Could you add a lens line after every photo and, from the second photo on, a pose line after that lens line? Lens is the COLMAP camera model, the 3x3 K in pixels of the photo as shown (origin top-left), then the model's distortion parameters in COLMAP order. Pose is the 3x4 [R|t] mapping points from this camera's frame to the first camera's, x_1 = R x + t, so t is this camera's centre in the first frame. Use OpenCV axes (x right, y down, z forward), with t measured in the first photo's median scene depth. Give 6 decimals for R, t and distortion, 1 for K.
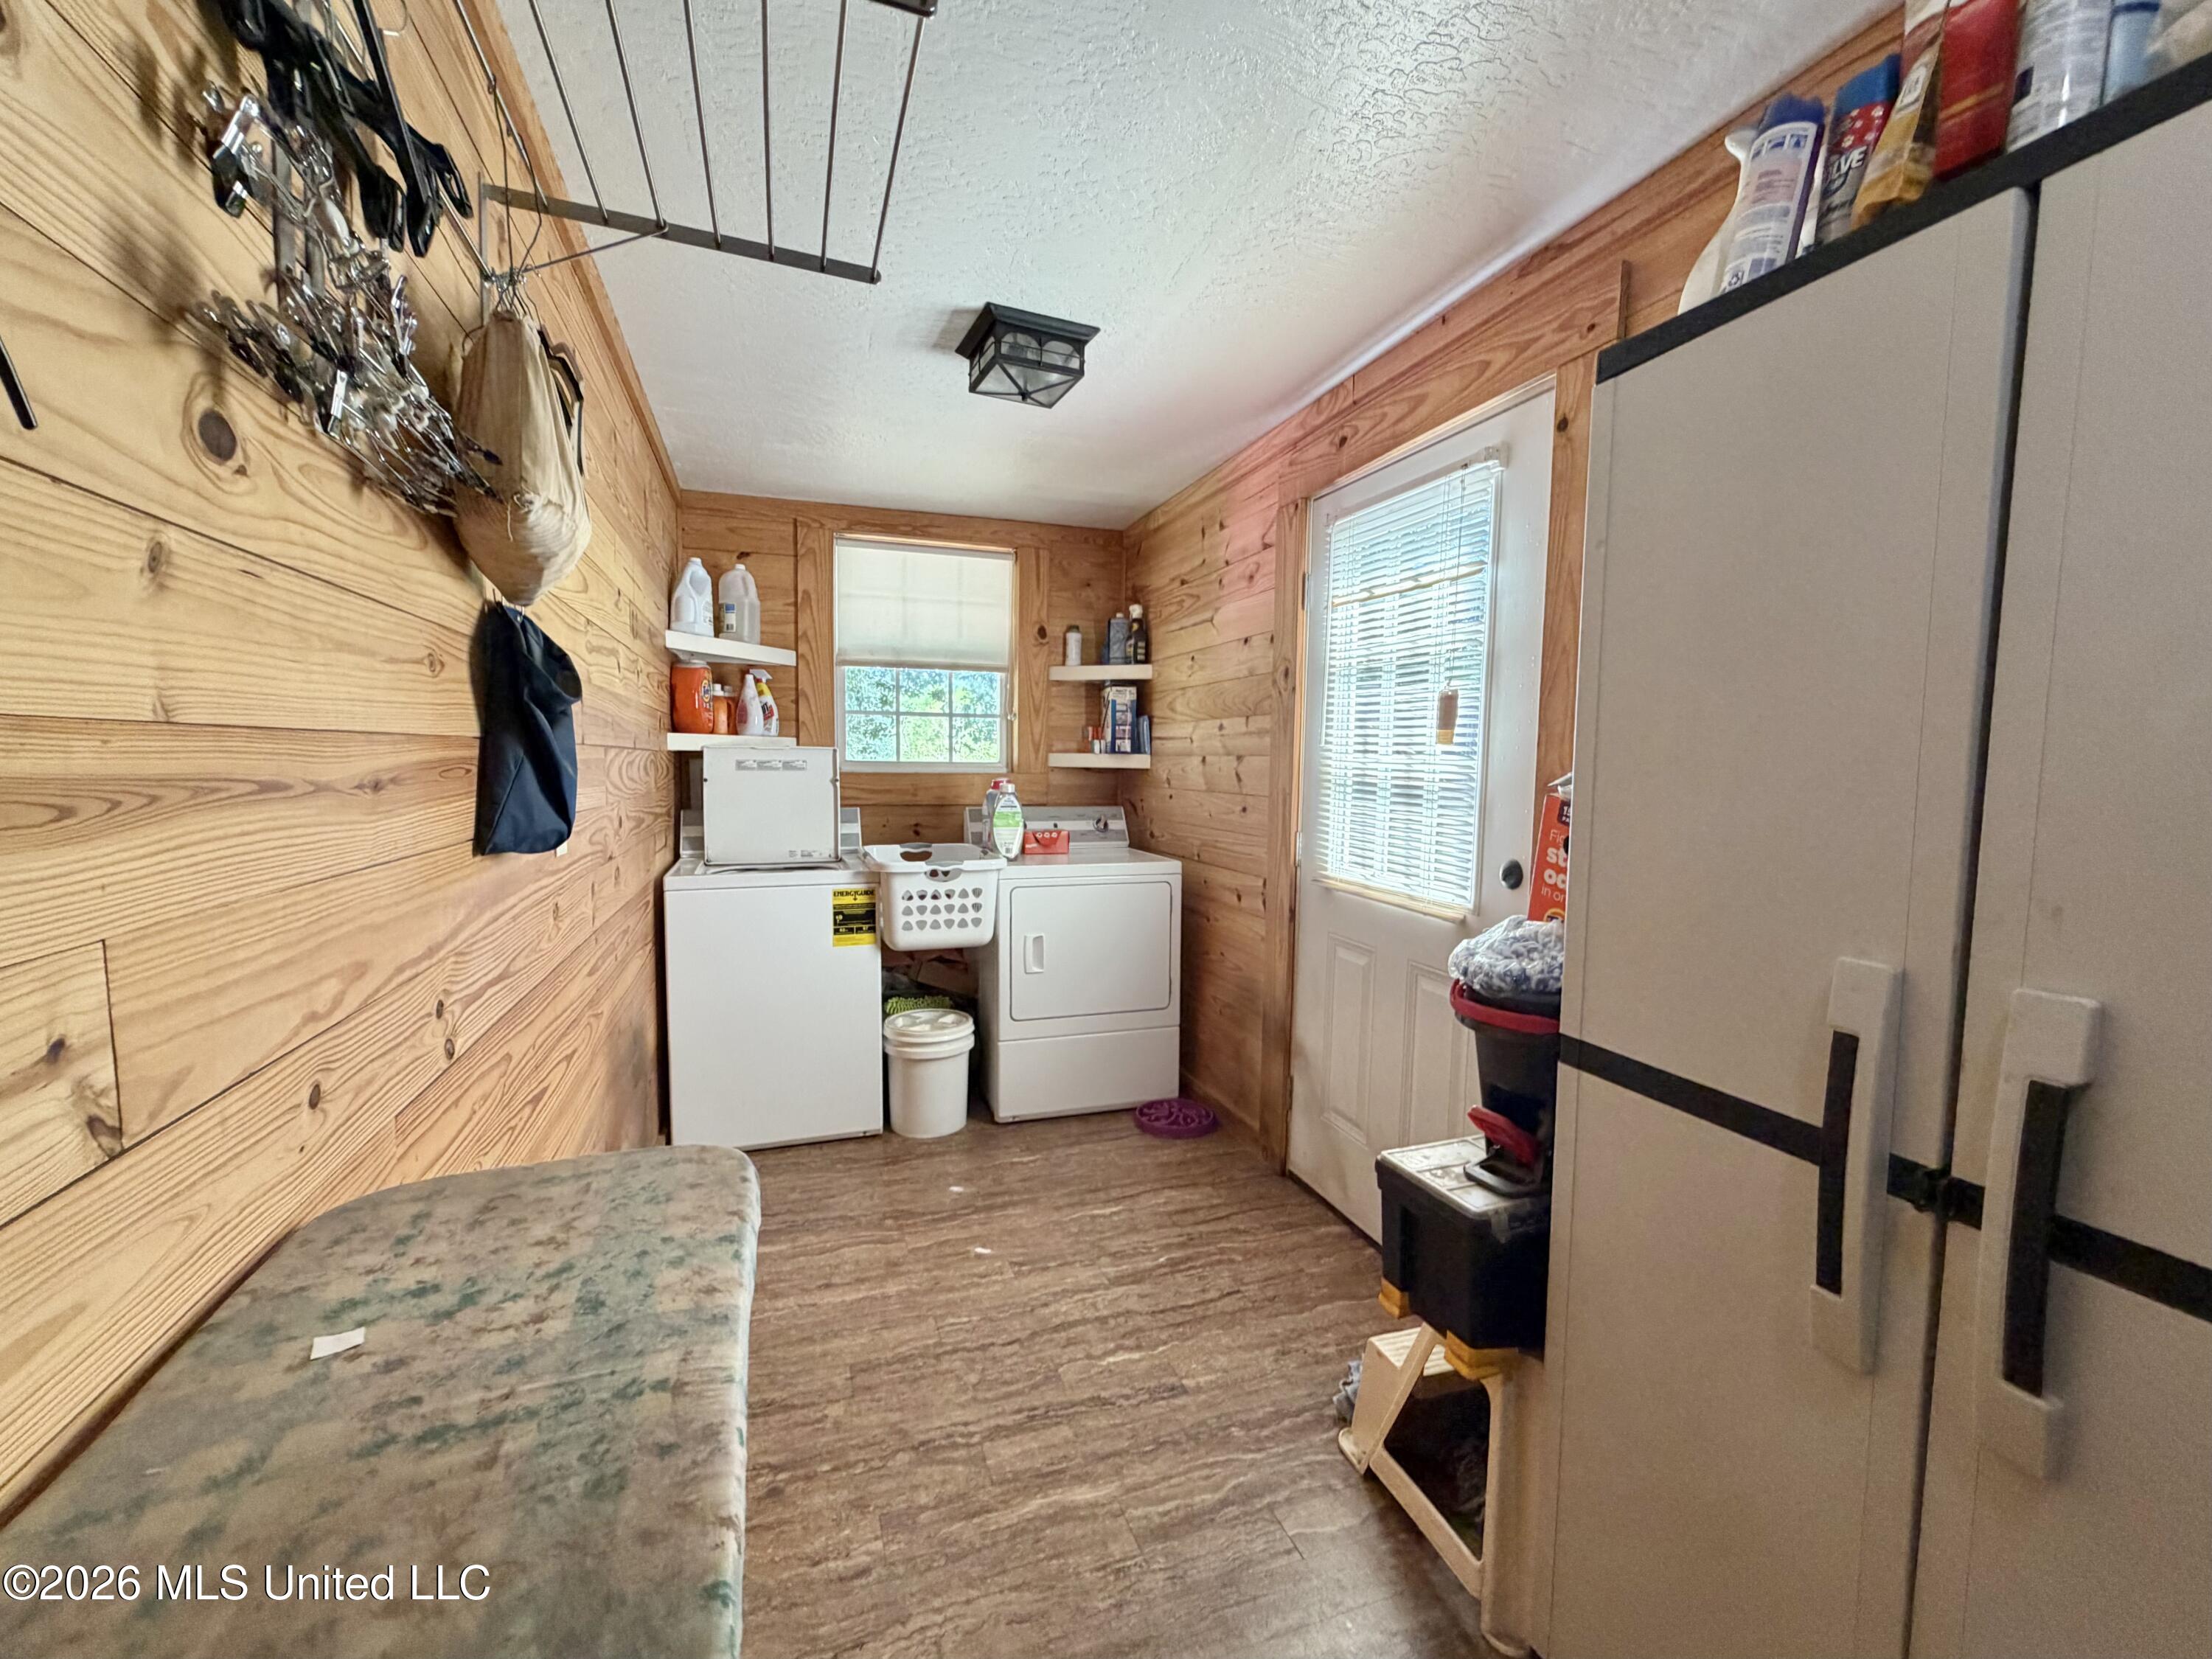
lens RADIAL K [[875.2, 0, 1109.1], [0, 875.2, 826.6], [0, 0, 1]] dist [0.000134, -0.000015]
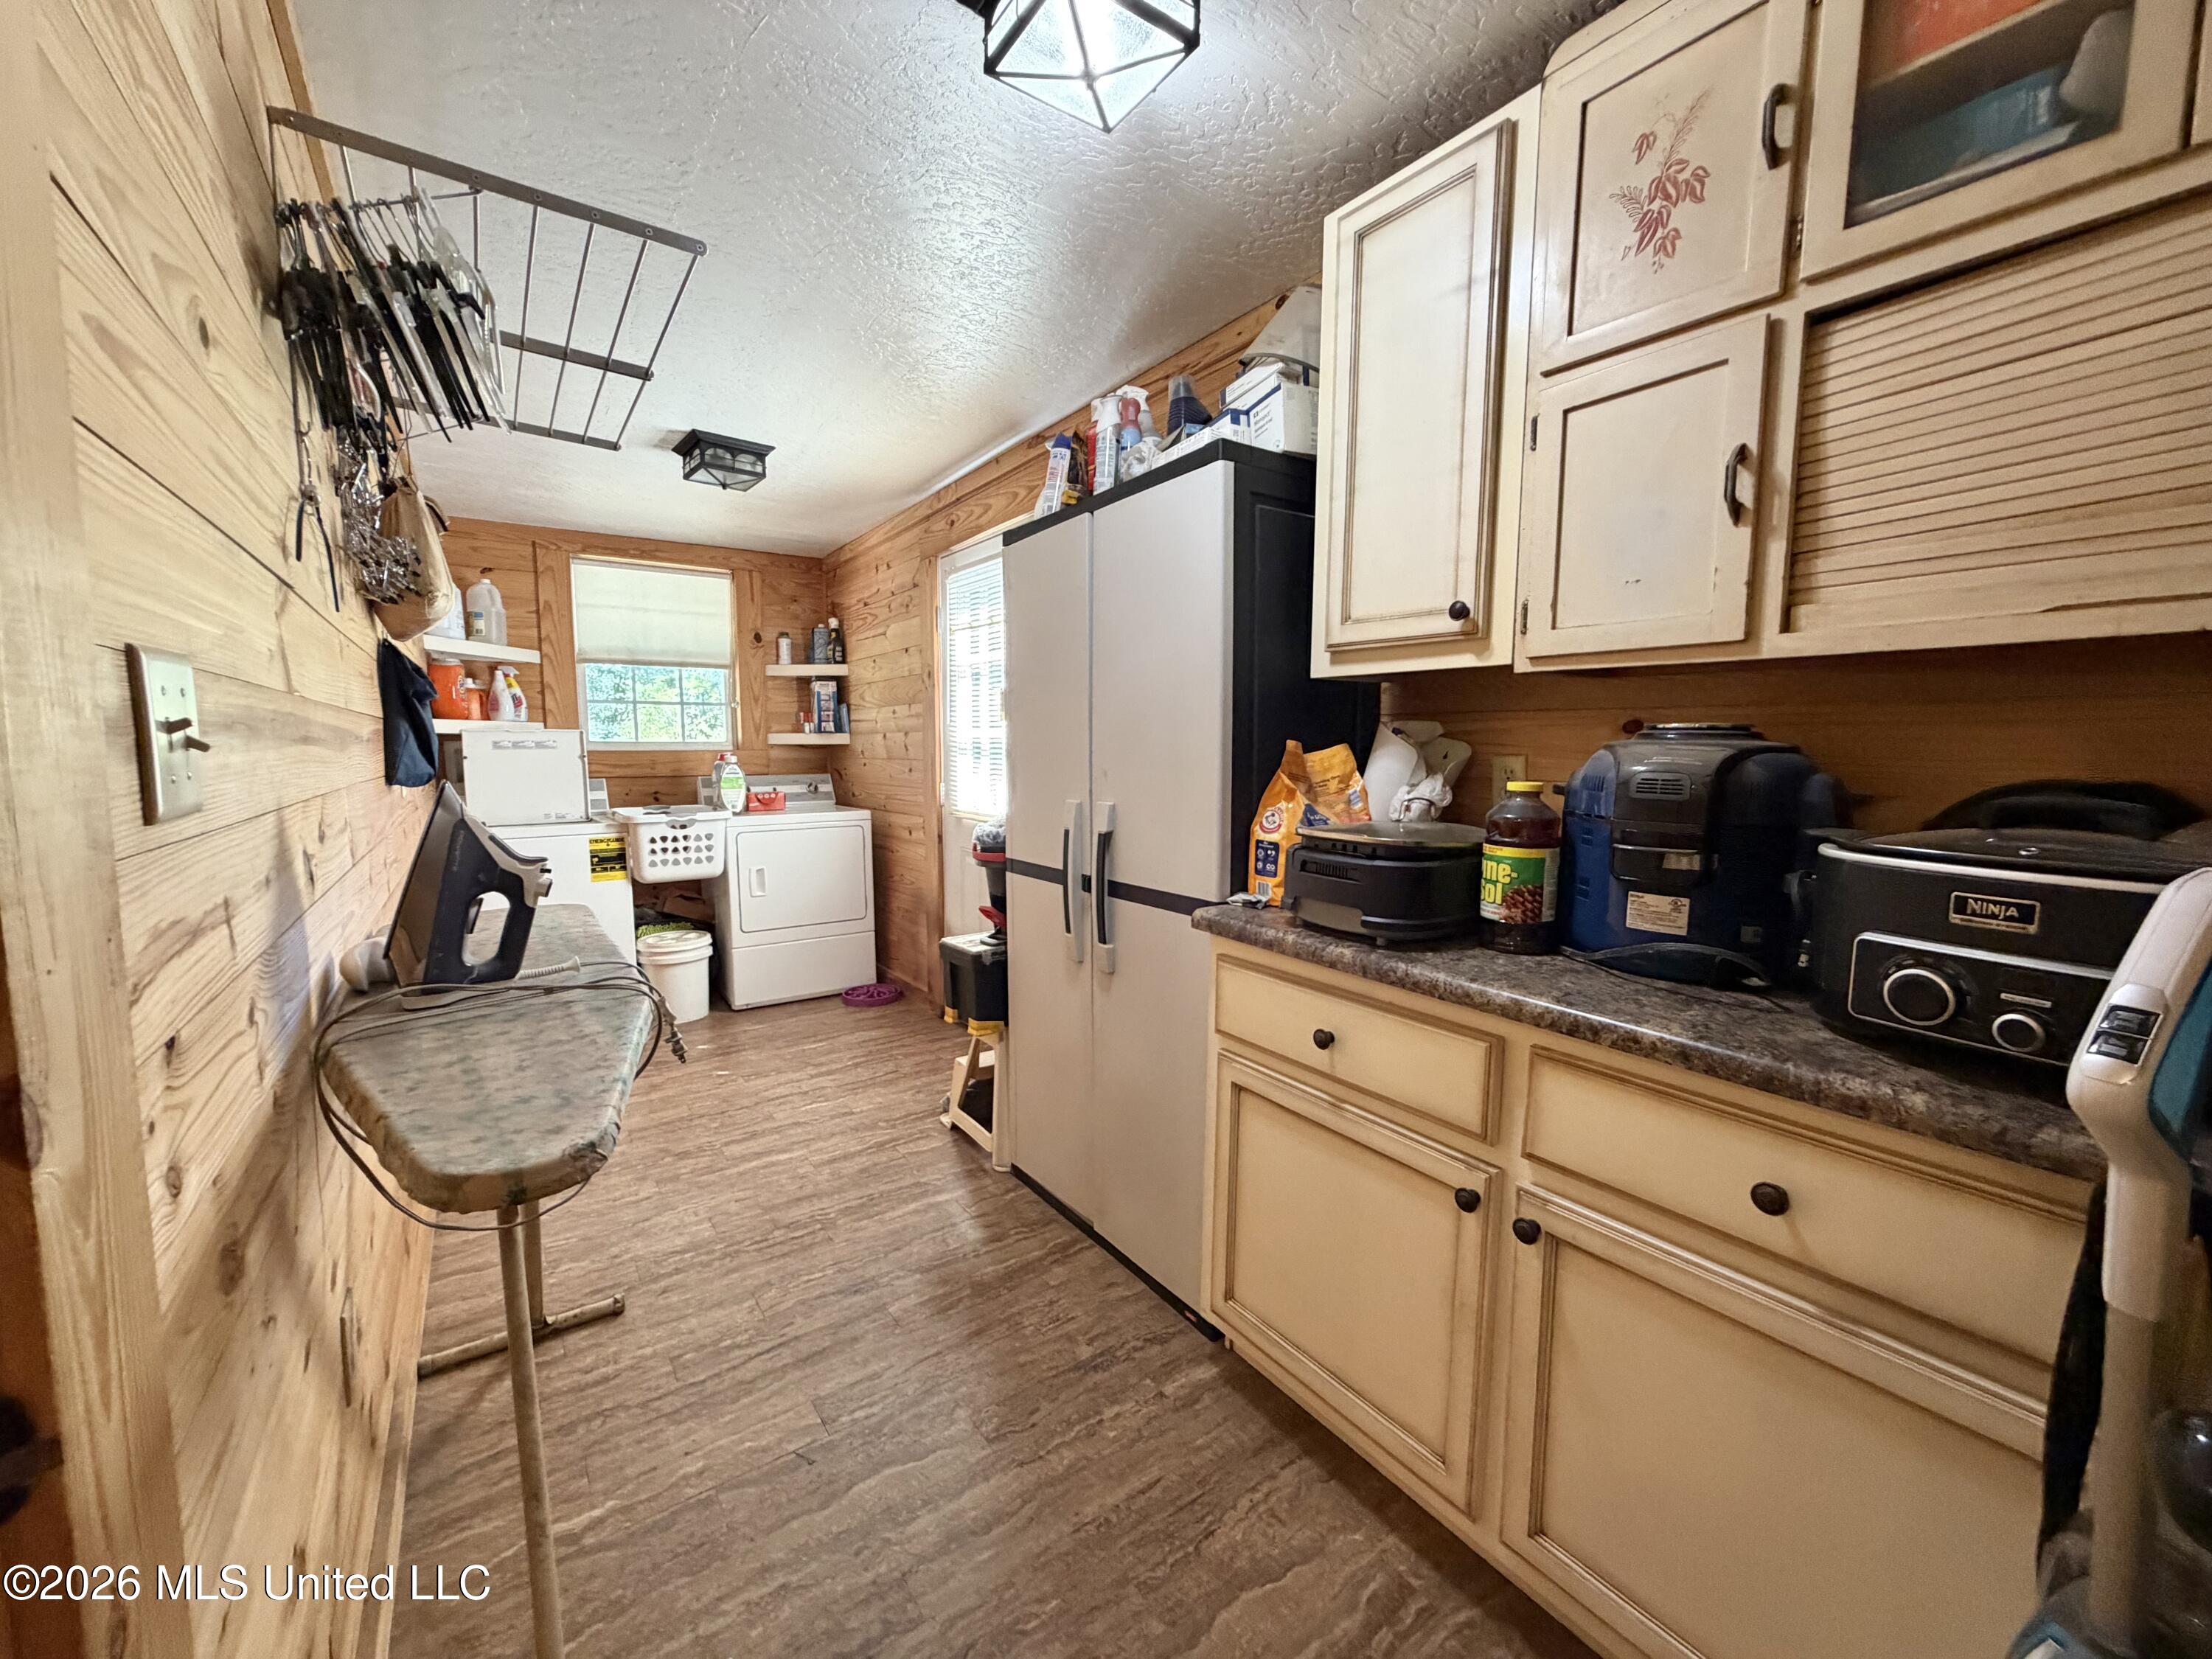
lens RADIAL K [[875.2, 0, 1104.3], [0, 875.2, 832.6], [0, 0, 1]] dist [0.000134, -0.000015]
pose [[0.965414, -0.040687, 0.257529, 0.089512], [0.034969, 0.999030, 0.026744, 0.055039], [-0.258368, -0.016813, 0.965900, -0.454284]]
